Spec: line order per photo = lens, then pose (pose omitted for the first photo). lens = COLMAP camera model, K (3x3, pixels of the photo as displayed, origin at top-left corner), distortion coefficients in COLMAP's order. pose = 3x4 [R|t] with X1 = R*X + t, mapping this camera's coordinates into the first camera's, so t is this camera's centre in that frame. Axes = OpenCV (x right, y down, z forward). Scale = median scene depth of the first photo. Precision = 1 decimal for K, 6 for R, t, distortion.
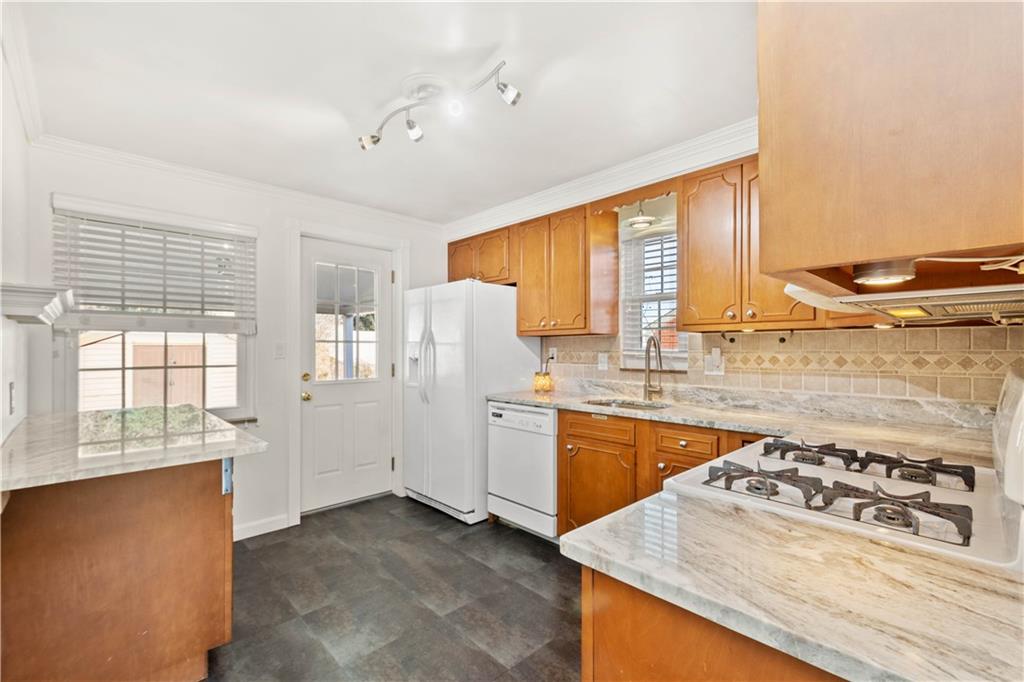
lens RADIAL K [[446.4, 0, 515.6], [0, 446.4, 344.8], [0, 0, 1]] dist [0.004419, 0.000732]
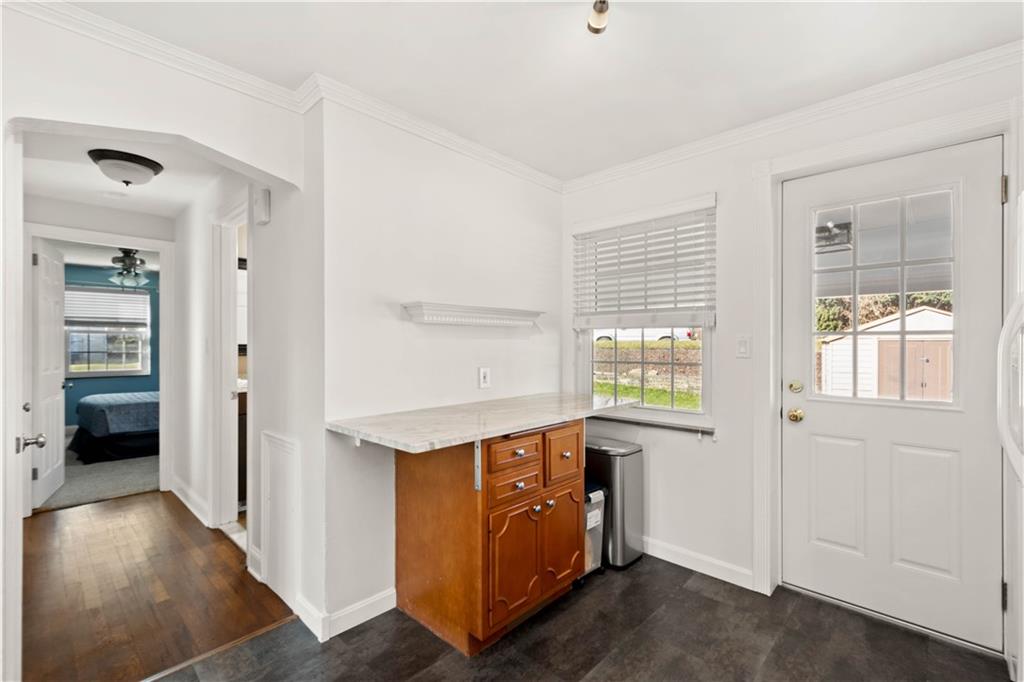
lens RADIAL K [[446.4, 0, 509.5], [0, 446.4, 339.8], [0, 0, 1]] dist [0.004419, 0.000732]
pose [[0.041478, 0.000833, -0.999139, 0.206367], [0.010891, 0.999940, 0.001286, -0.005083], [0.999080, -0.010935, 0.041466, 0.589541]]
